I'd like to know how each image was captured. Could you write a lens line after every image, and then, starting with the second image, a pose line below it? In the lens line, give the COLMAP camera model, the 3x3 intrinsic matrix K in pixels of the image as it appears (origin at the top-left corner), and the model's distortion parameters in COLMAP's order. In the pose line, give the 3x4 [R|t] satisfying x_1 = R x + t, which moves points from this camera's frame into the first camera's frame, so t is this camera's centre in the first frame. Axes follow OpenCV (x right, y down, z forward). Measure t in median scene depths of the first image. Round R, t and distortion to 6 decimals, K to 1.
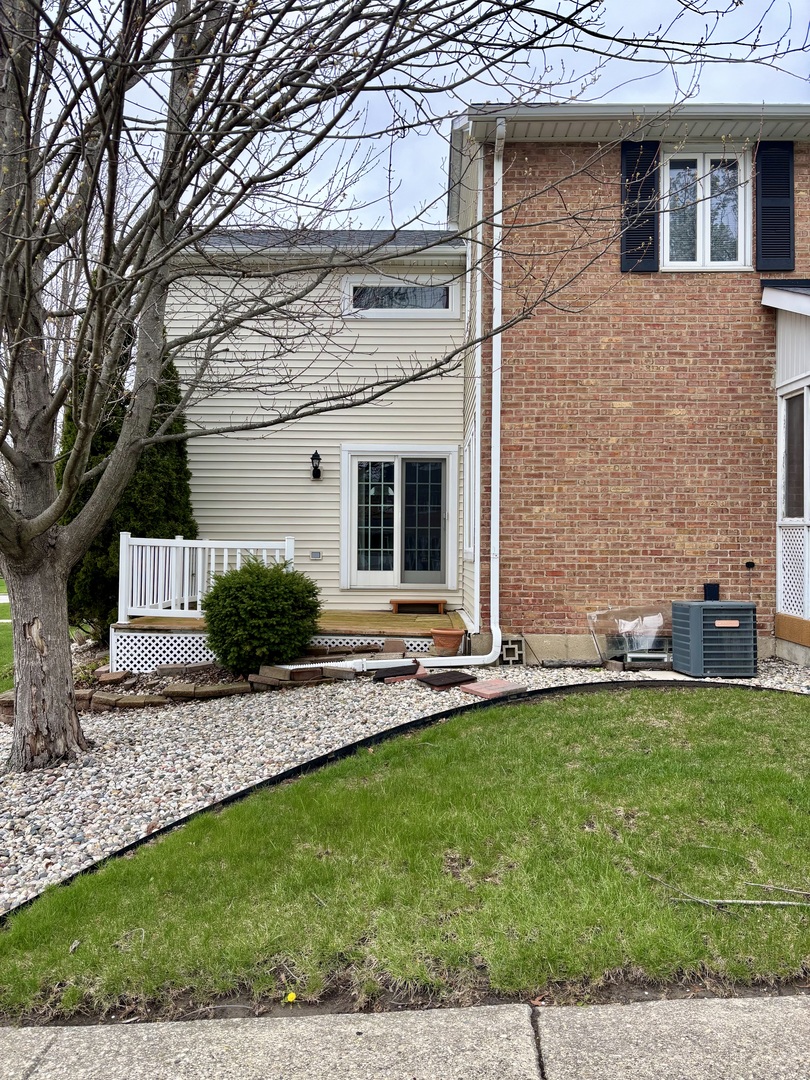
lens RADIAL K [[820.5, 0, 409.8], [0, 820.5, 542.3], [0, 0, 1]] dist [0.045516, -0.051668]
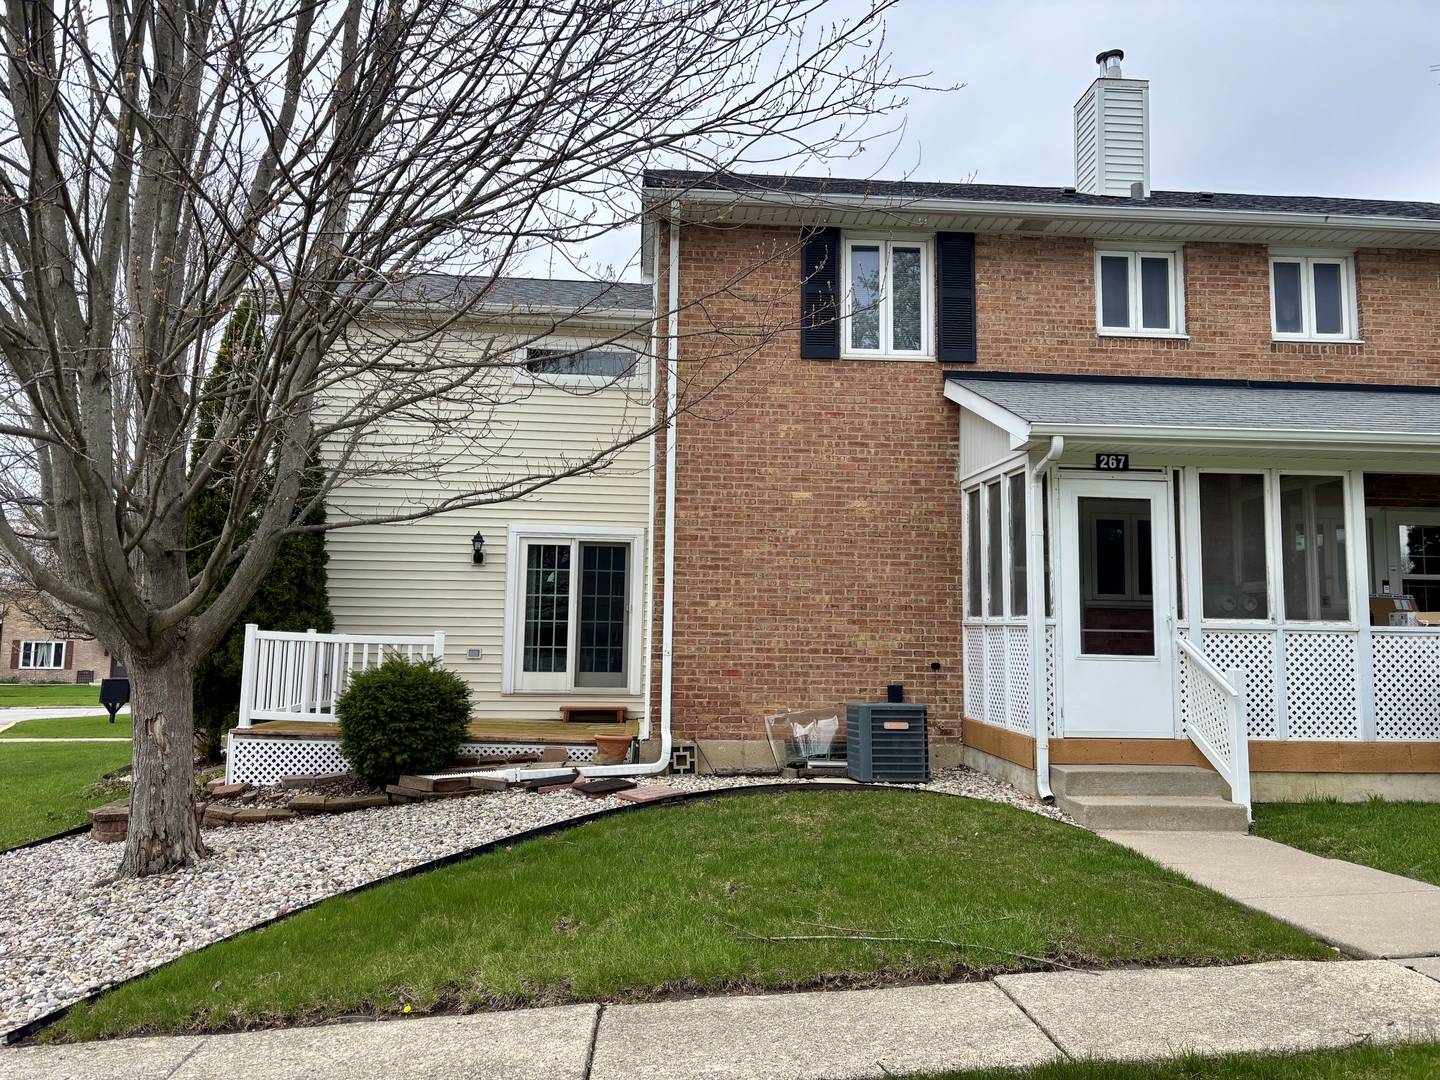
lens RADIAL K [[1094.0, 0, 716.1], [0, 1094.0, 538.4], [0, 0, 1]] dist [0.045516, -0.051668]
pose [[0.996240, 0.017748, 0.084801, 0.053559], [-0.009672, 0.995458, -0.094706, 0.003412], [-0.086097, 0.093529, 0.991887, -0.237899]]
